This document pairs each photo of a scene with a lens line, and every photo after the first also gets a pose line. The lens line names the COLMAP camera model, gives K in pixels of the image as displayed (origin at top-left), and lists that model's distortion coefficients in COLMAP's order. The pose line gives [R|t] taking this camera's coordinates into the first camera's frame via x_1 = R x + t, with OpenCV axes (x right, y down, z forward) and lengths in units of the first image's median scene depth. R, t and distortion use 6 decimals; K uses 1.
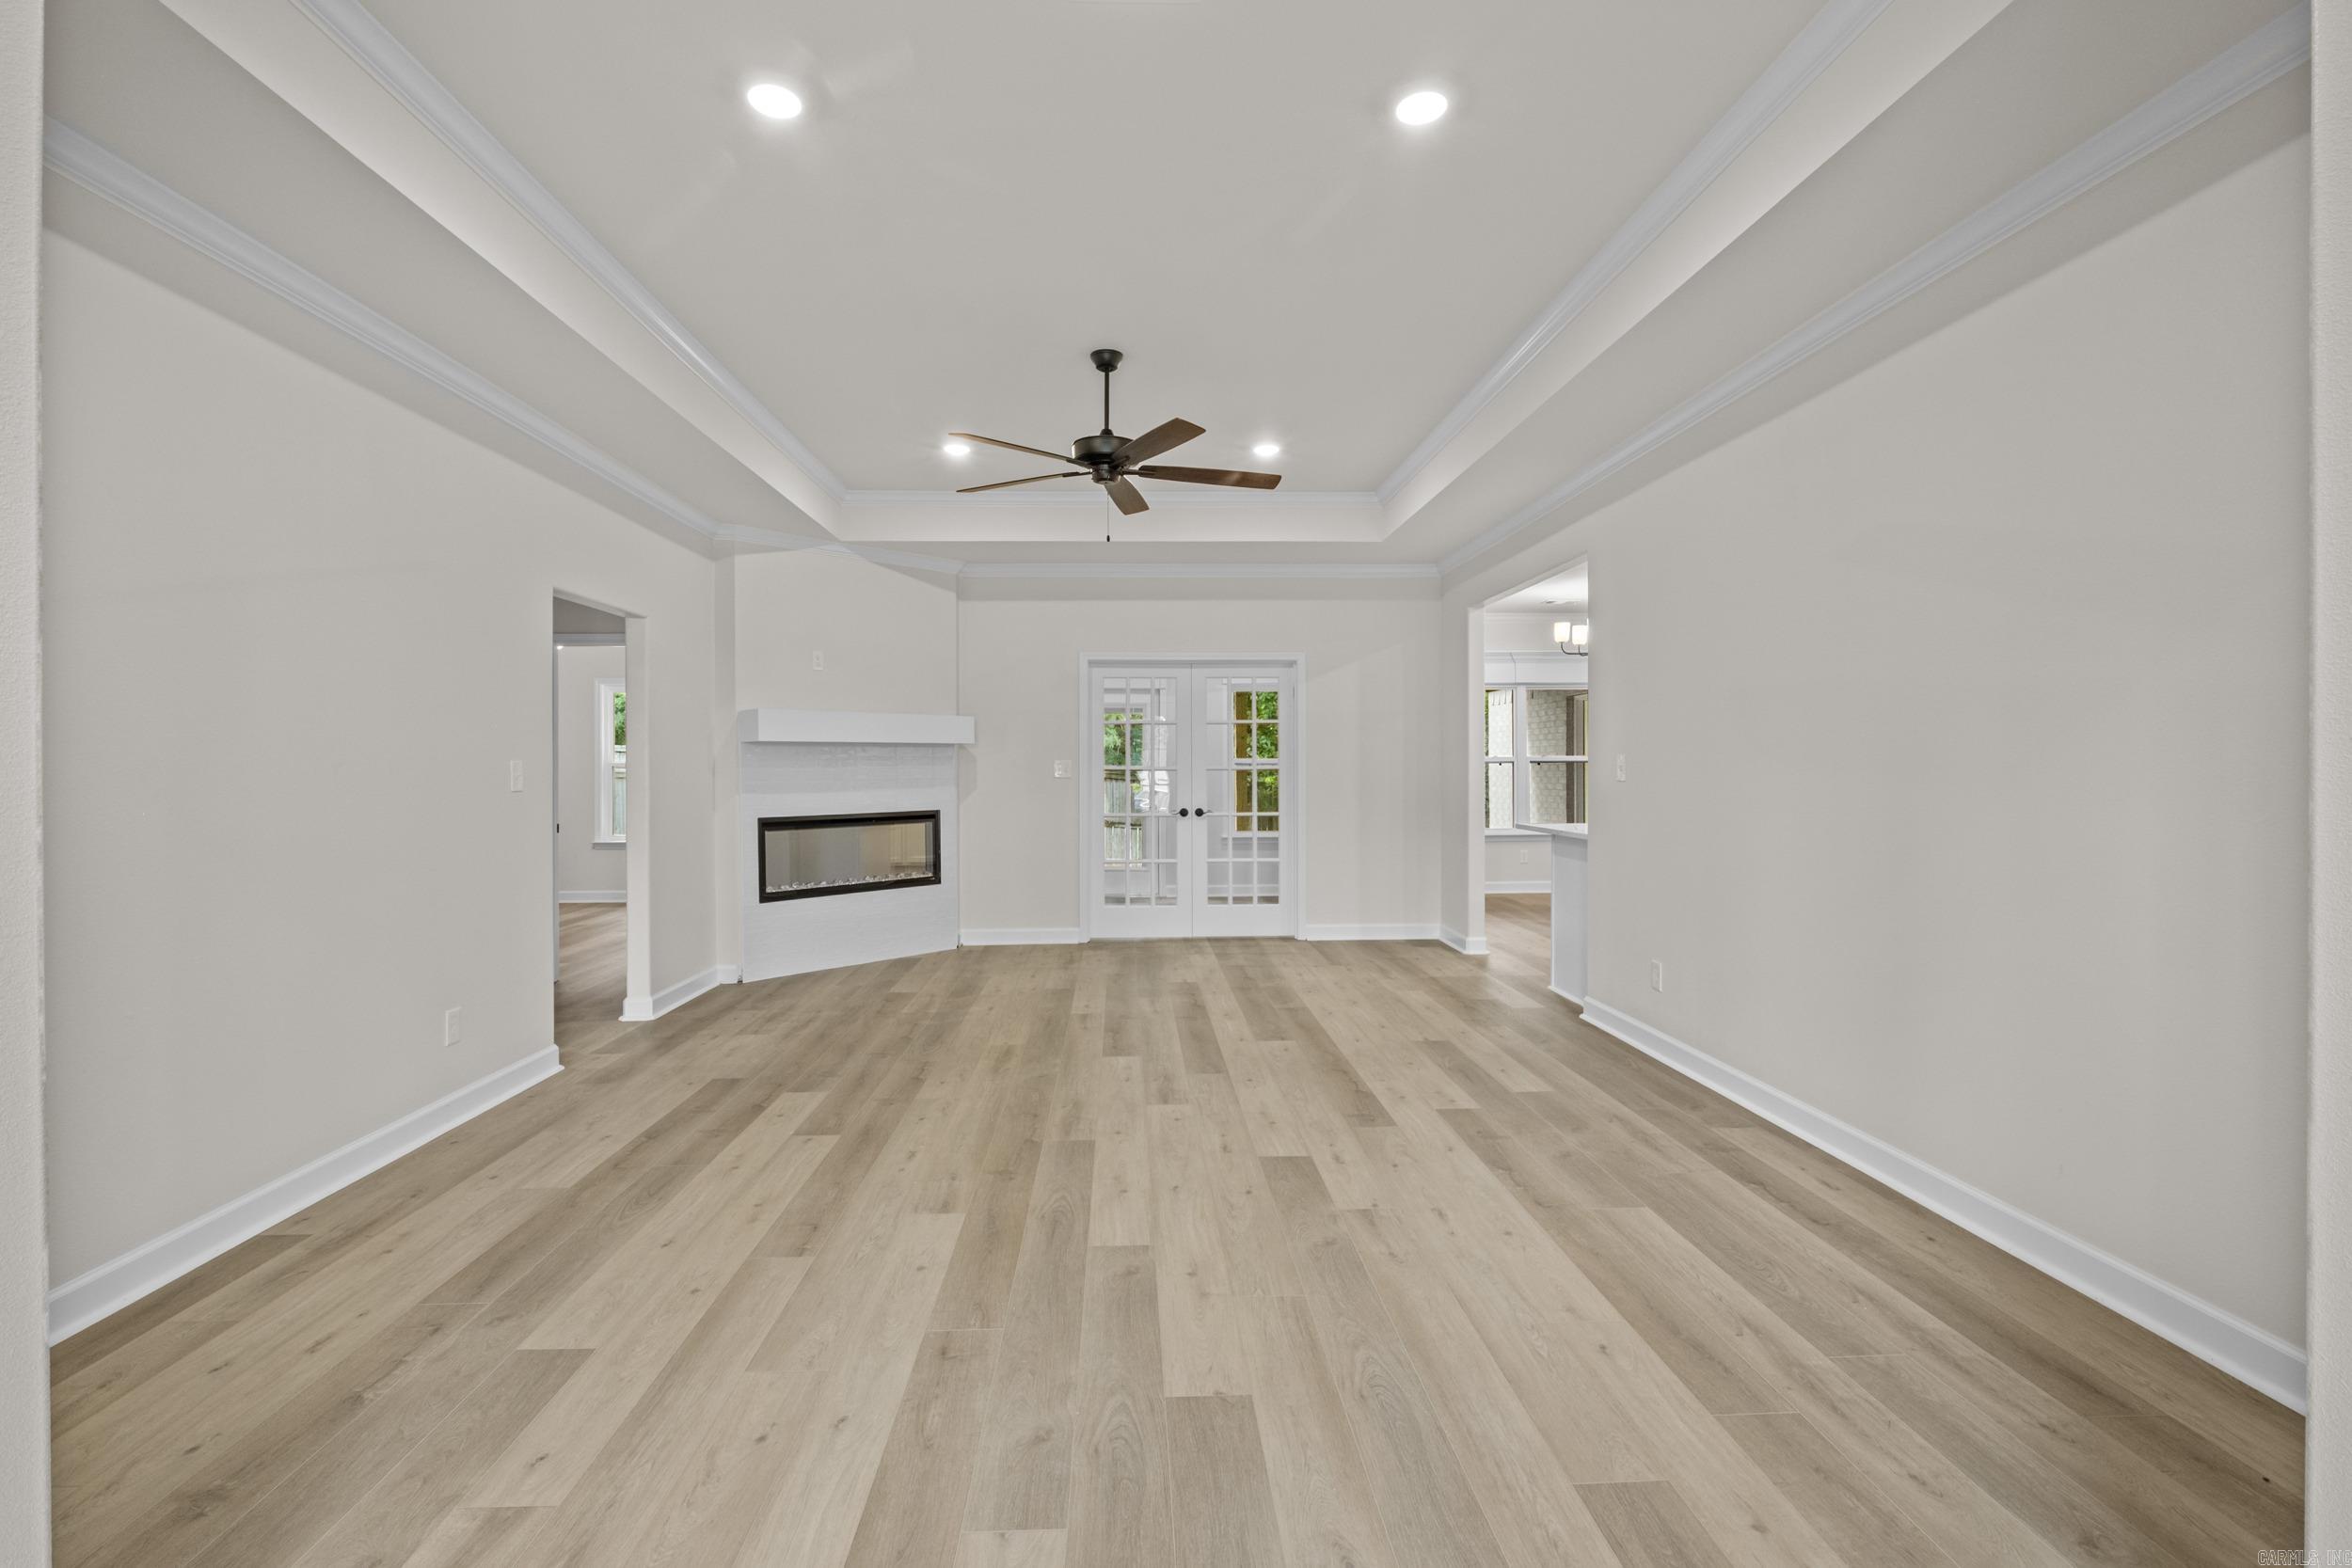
lens RADIAL K [[1038.1, 0, 1166.3], [0, 1038.1, 769.9], [0, 0, 1]] dist [-0.003558, -0.000587]
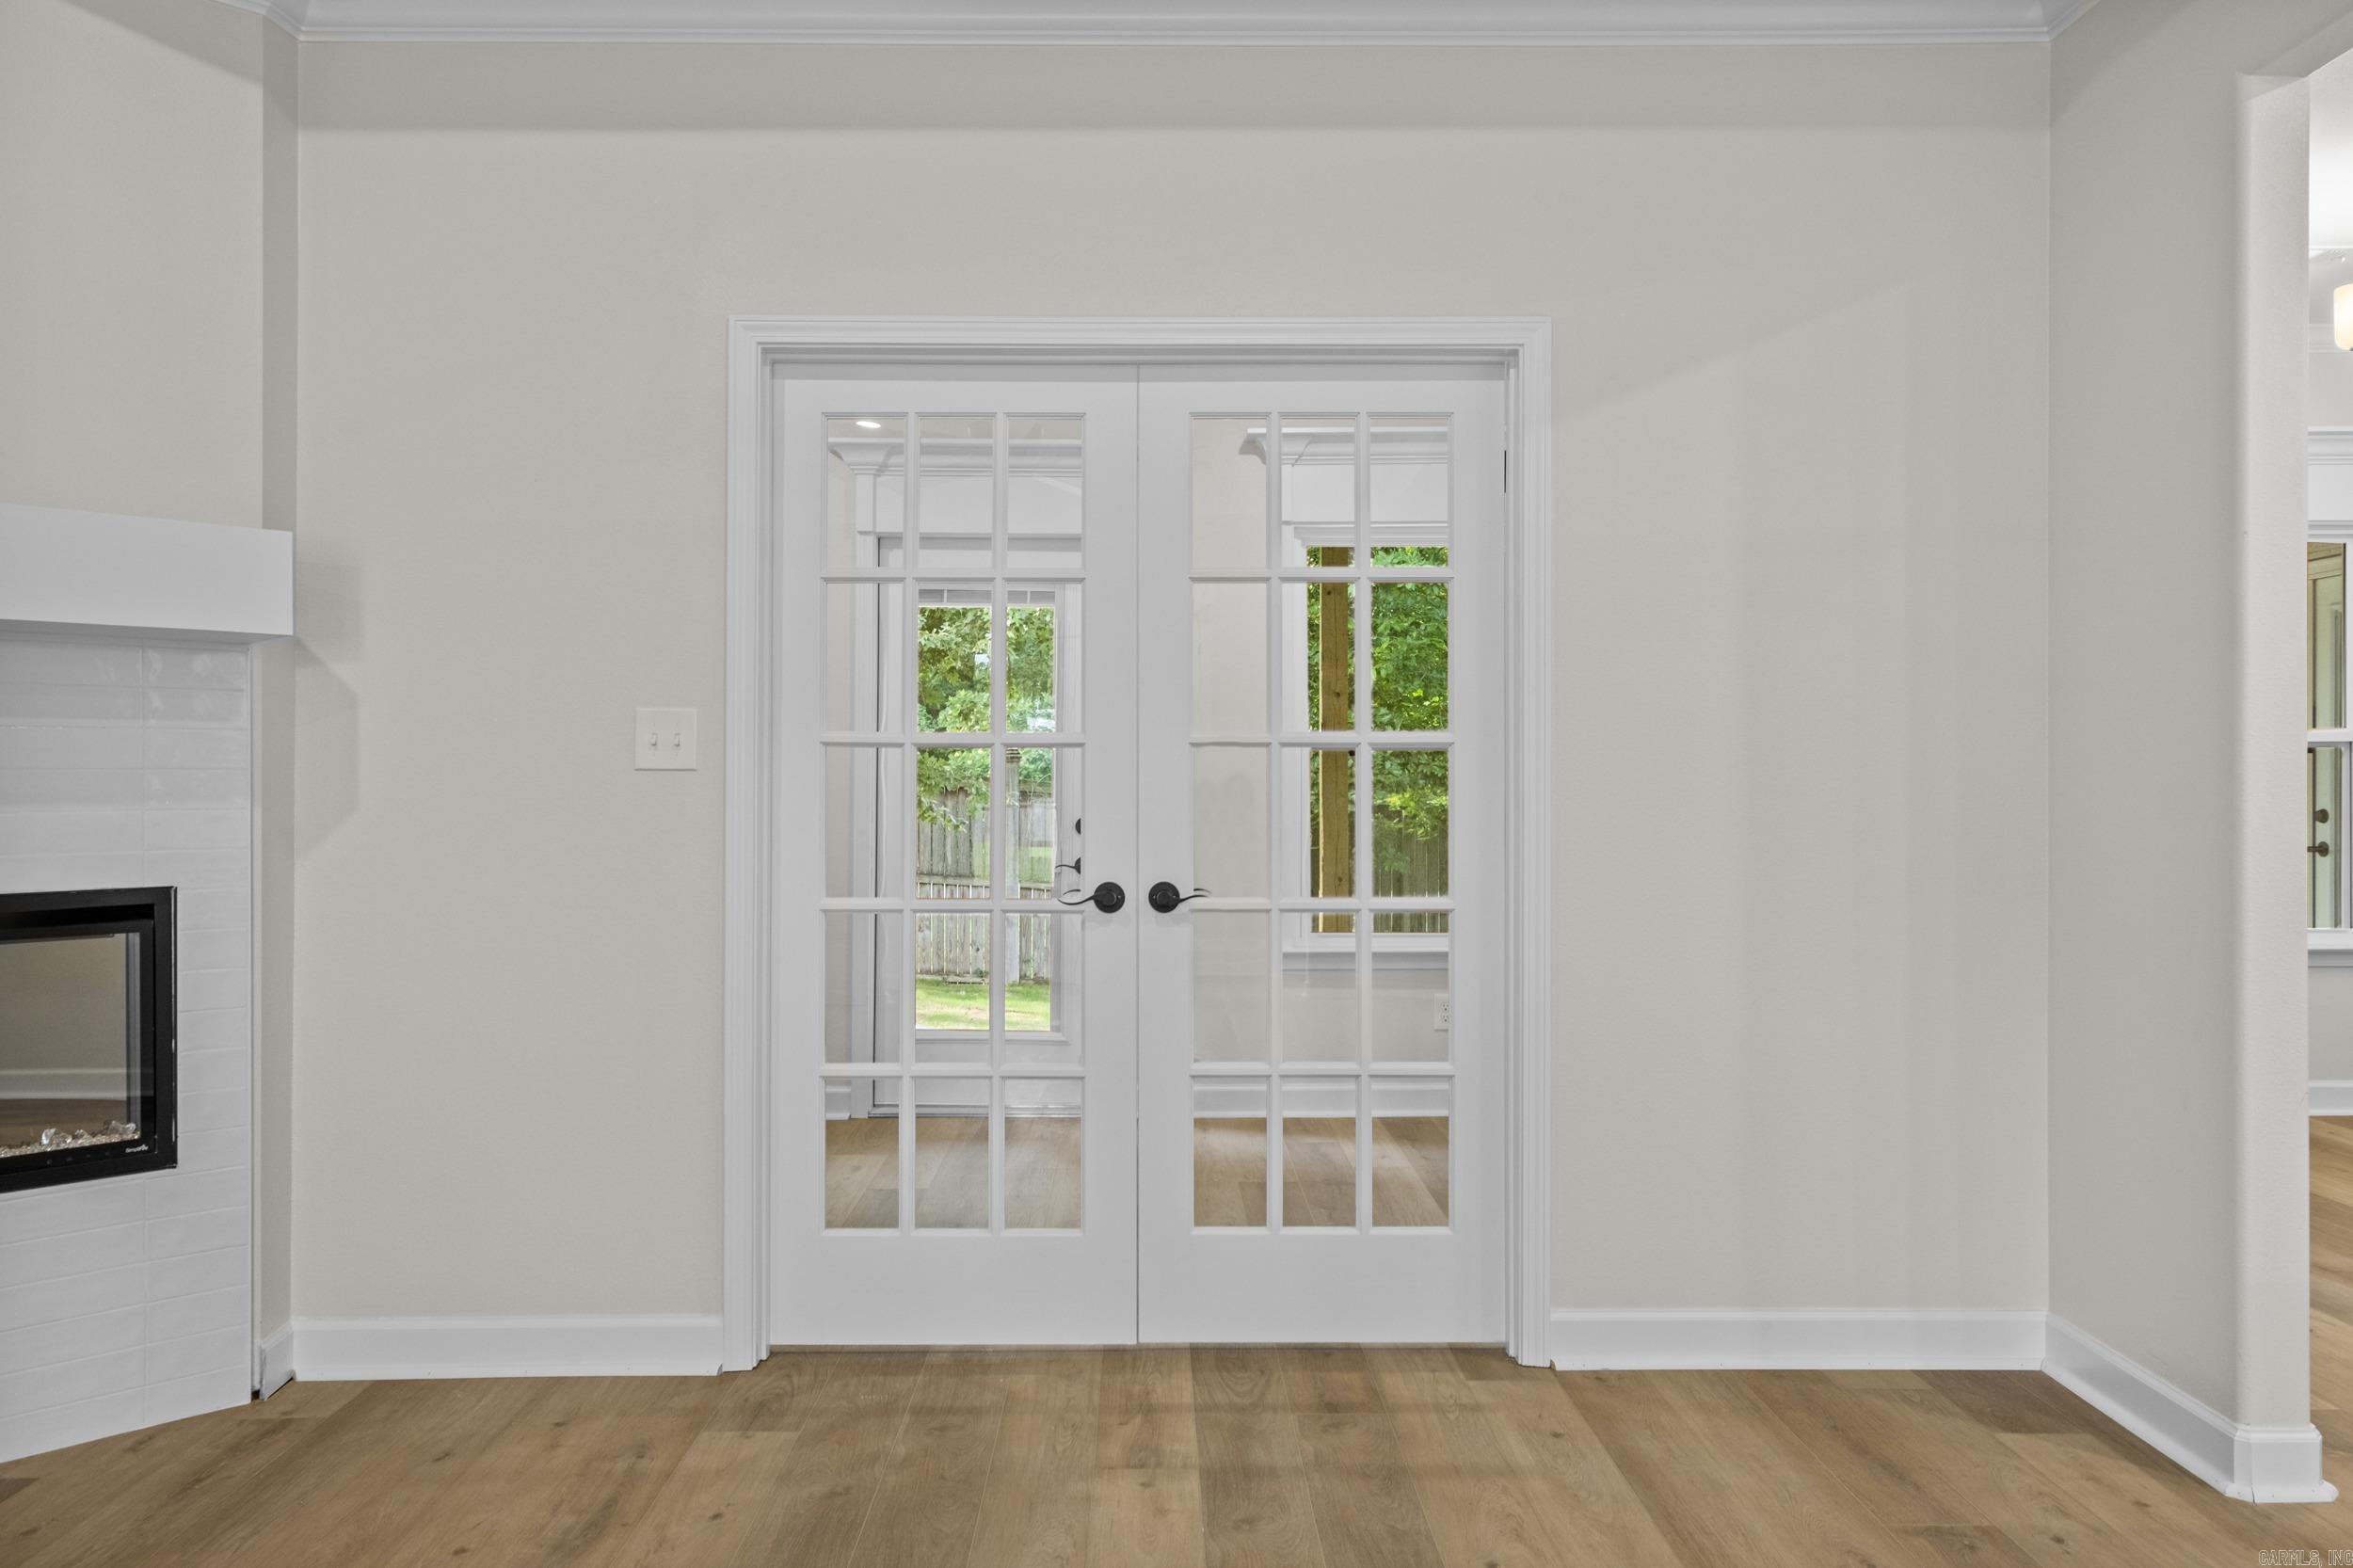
lens RADIAL K [[1710.3, 0, 1158.5], [0, 1710.3, 791.2], [0, 0, 1]] dist [0.003606, 0.002698]
pose [[0.999340, 0.003242, -0.036186, 0.083901], [-0.003481, 0.999973, -0.006538, 0.027398], [0.036164, 0.006660, 0.999324, 0.970300]]
